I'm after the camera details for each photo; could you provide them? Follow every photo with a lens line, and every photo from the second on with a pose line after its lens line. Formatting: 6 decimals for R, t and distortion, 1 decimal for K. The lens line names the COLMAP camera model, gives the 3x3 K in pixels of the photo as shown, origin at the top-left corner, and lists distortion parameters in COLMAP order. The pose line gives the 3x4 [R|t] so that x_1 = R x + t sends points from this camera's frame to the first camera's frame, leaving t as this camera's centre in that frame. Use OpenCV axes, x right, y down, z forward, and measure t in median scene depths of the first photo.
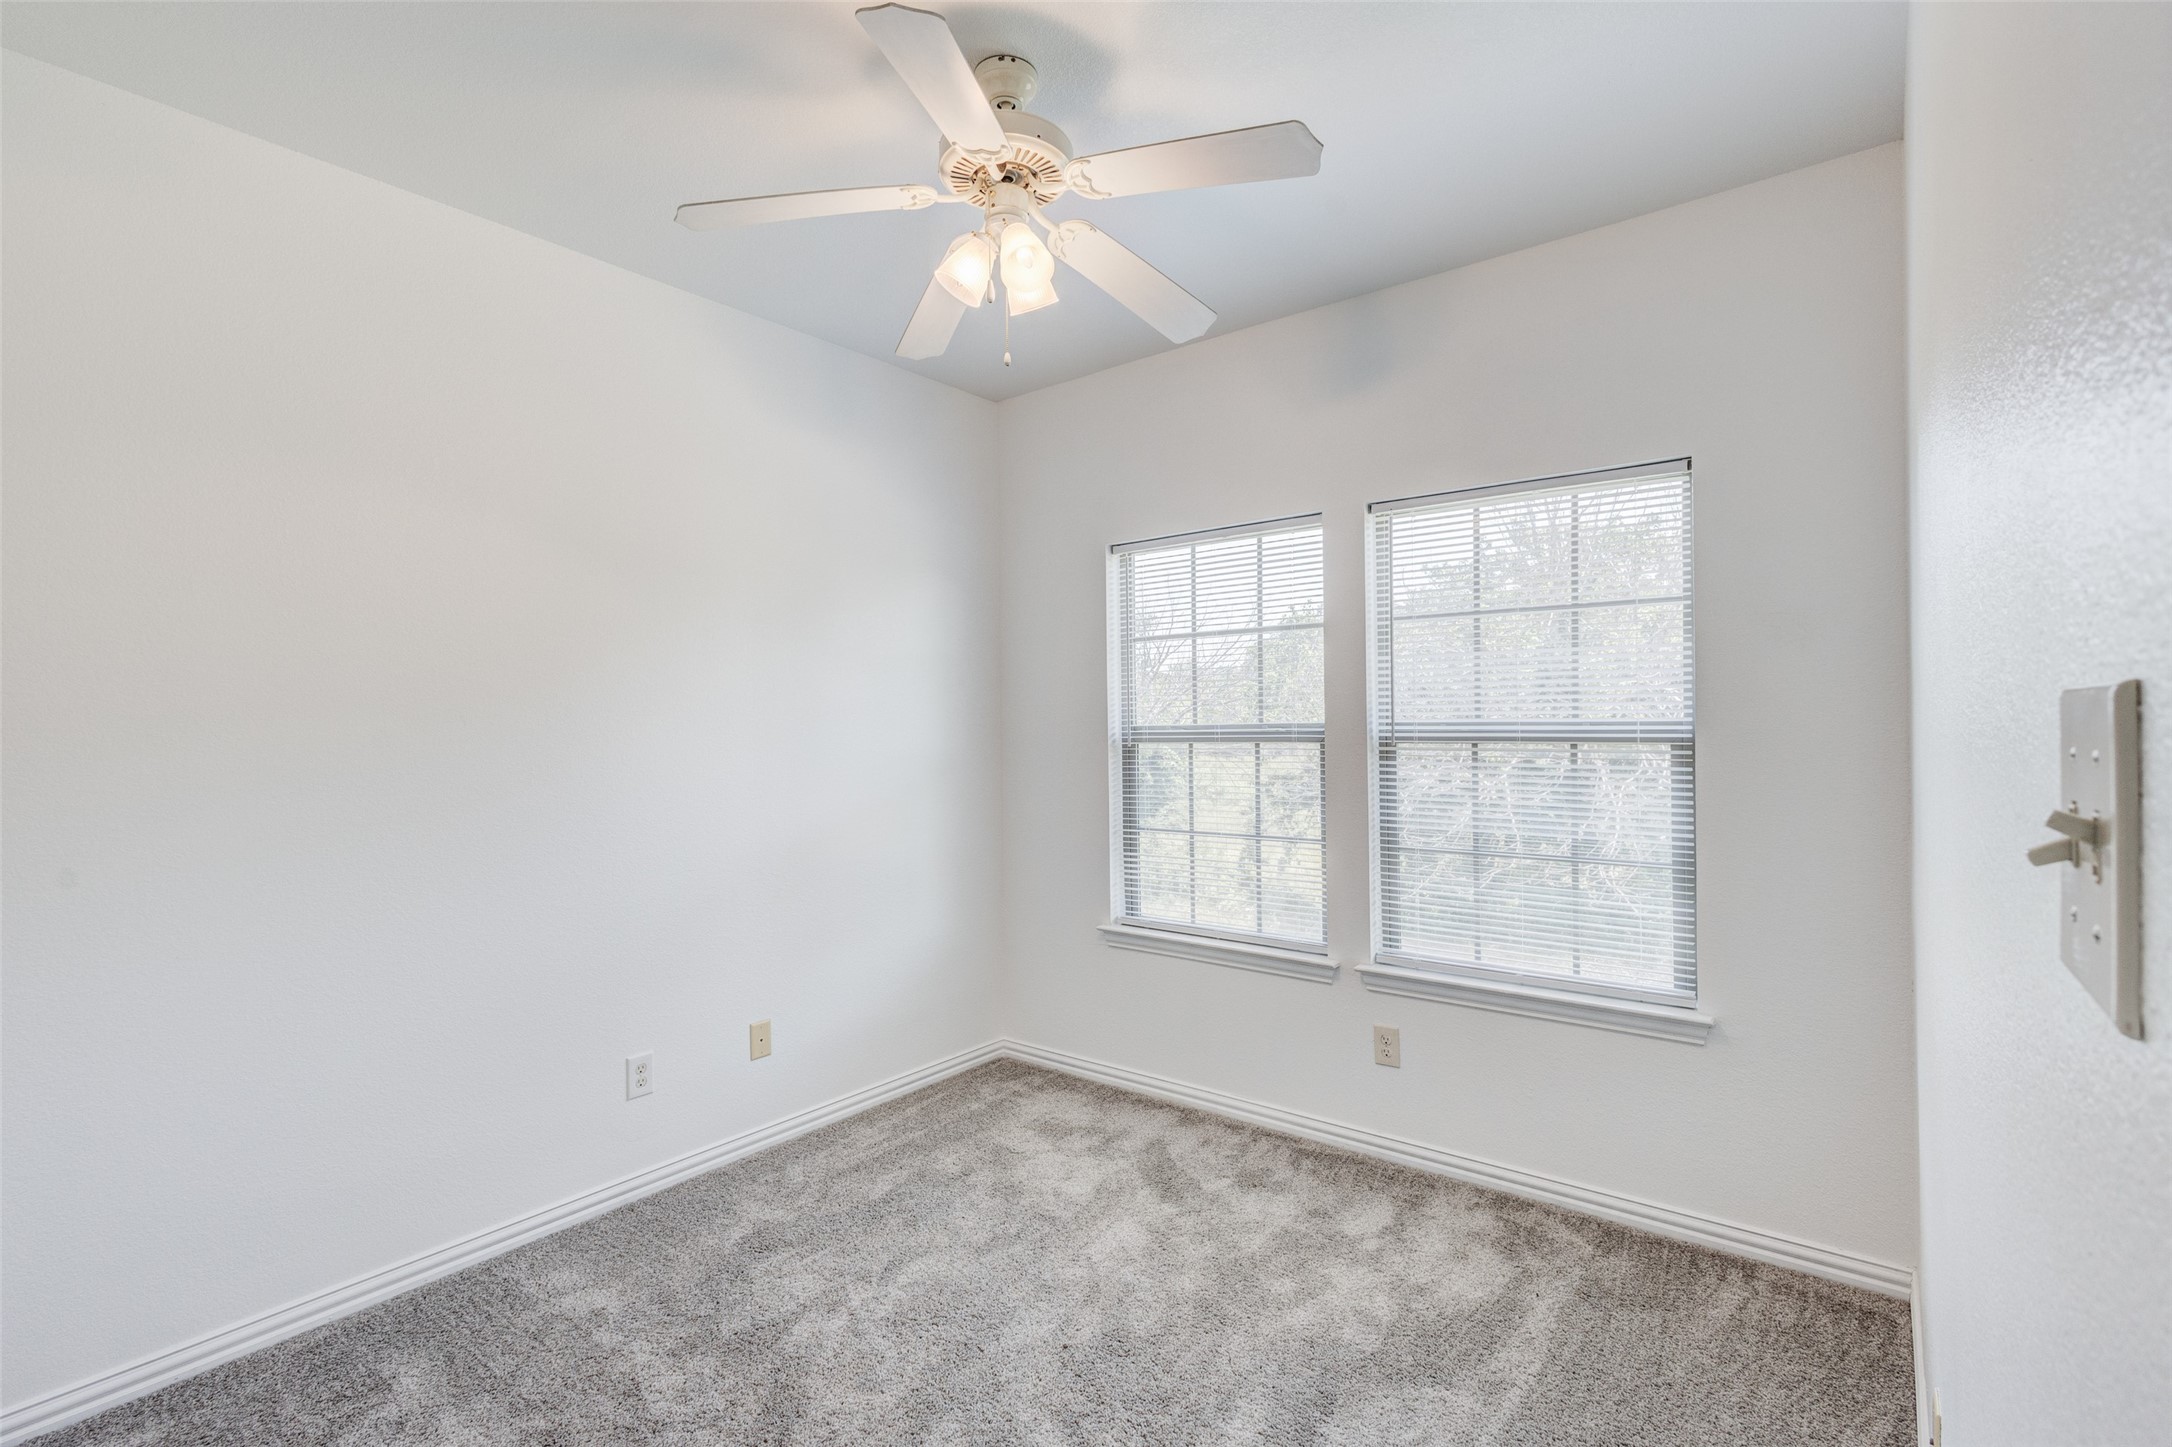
lens RADIAL K [[993.0, 0, 1097.1], [0, 993.0, 719.1], [0, 0, 1]] dist [0.004097, 0.000021]
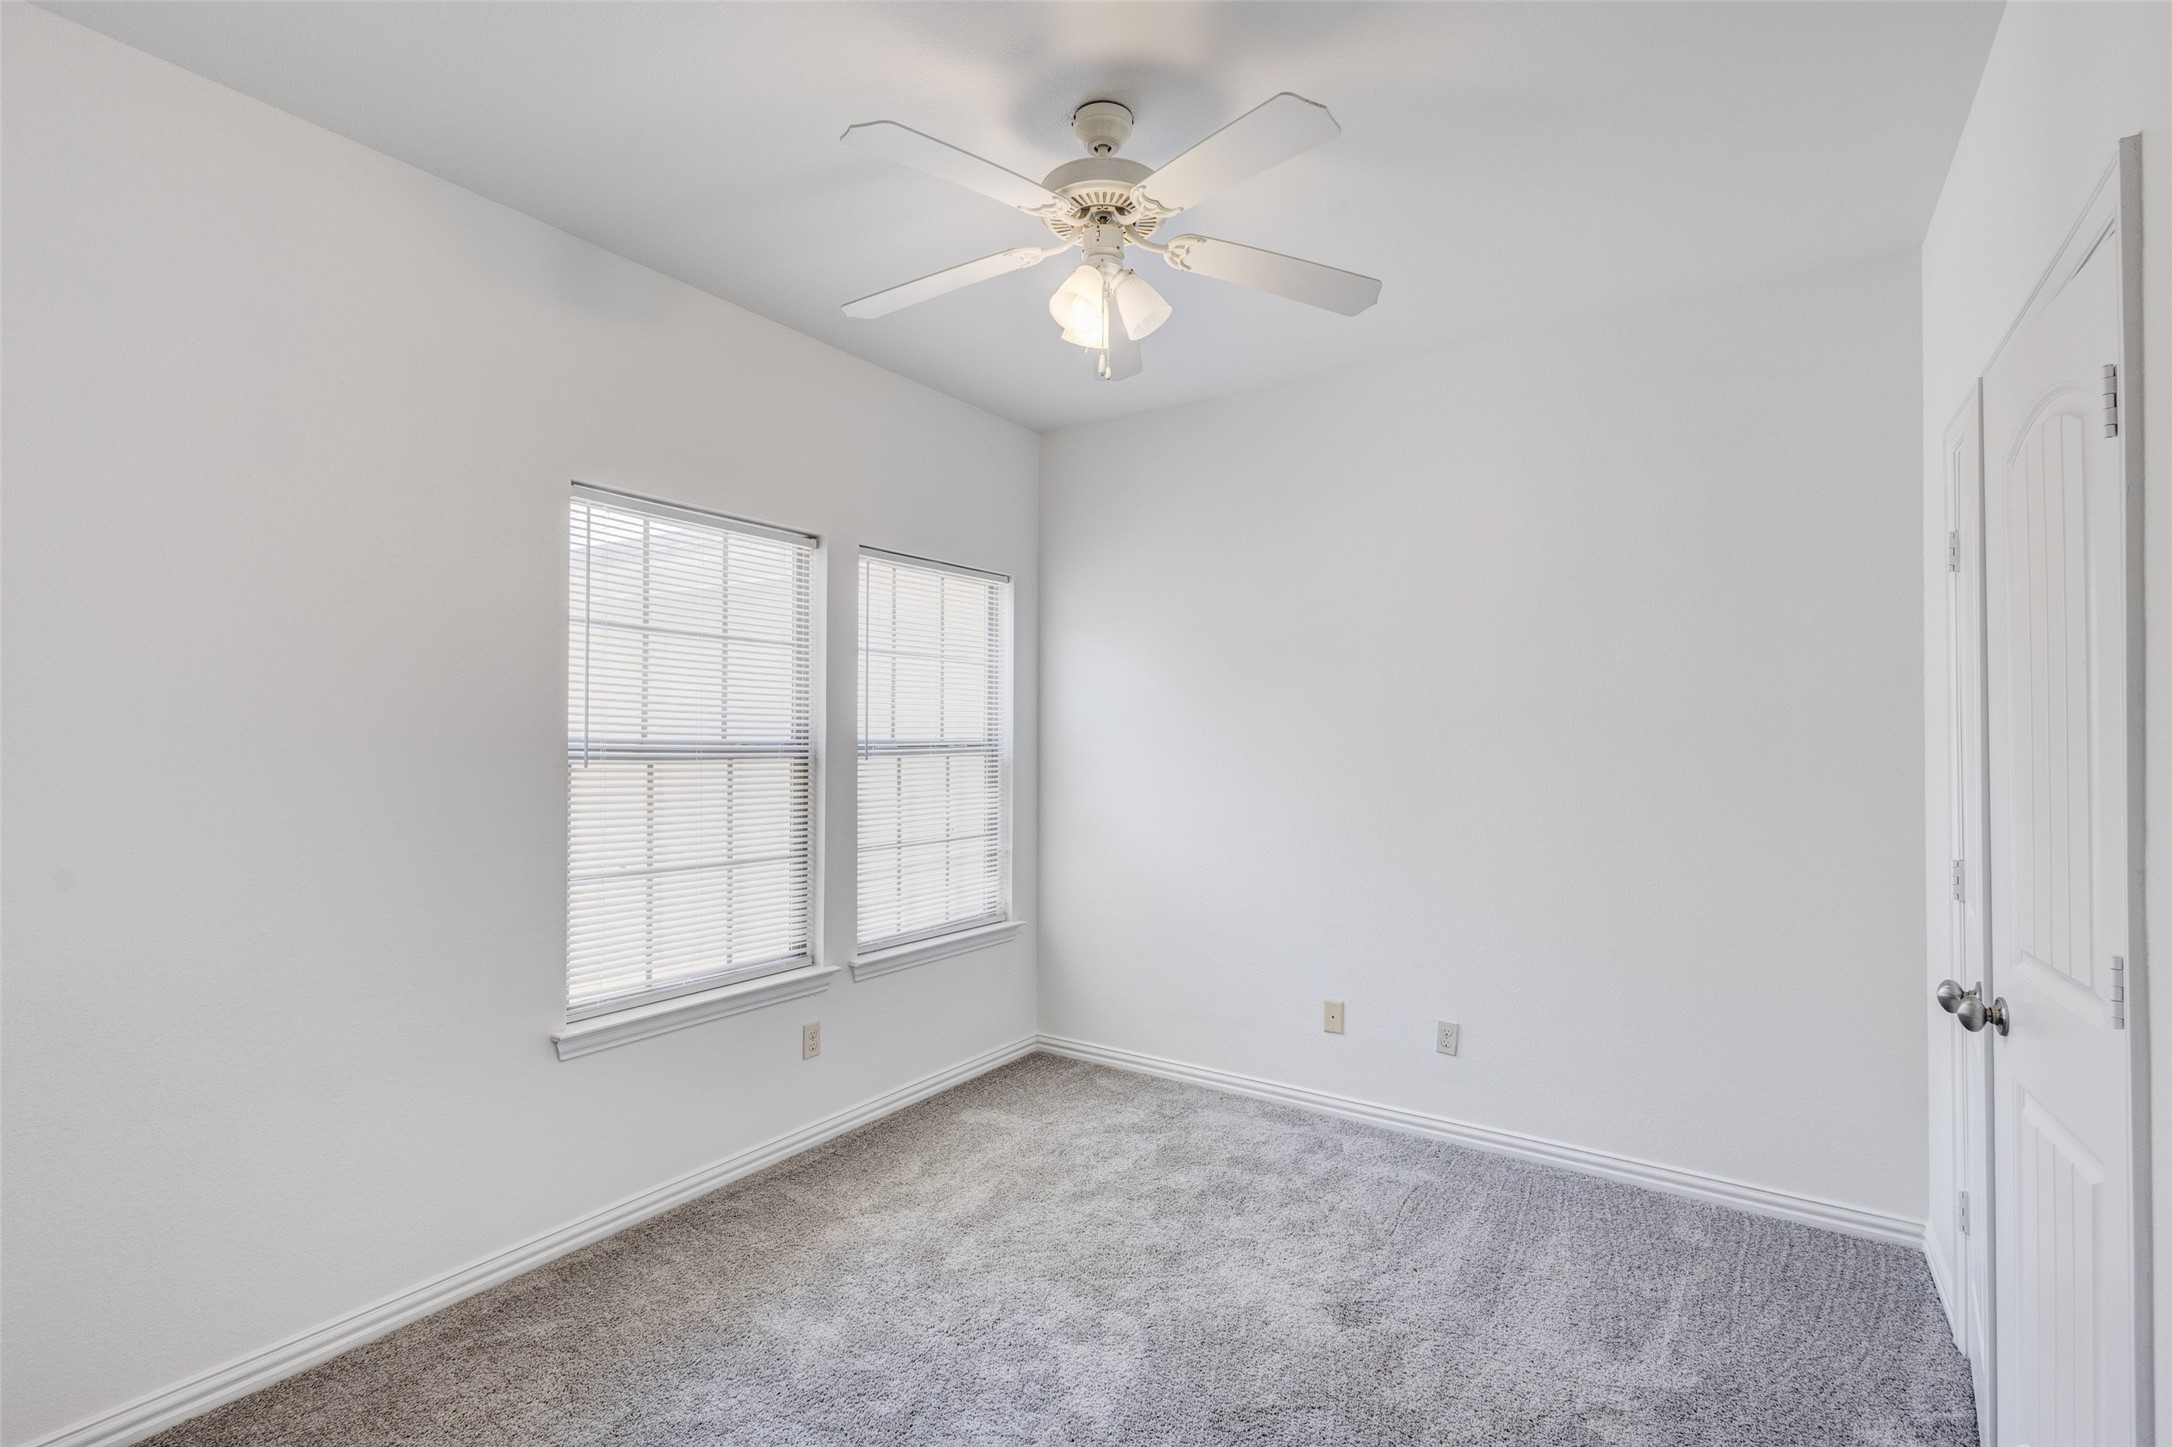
lens RADIAL K [[993.0, 0, 1091.1], [0, 993.0, 725.4], [0, 0, 1]] dist [0.004097, 0.000021]
pose [[-0.072205, 0.024115, 0.997098, -0.786014], [-0.014953, 0.999569, -0.025258, 0.010281], [-0.997278, -0.016733, -0.071813, 0.752622]]
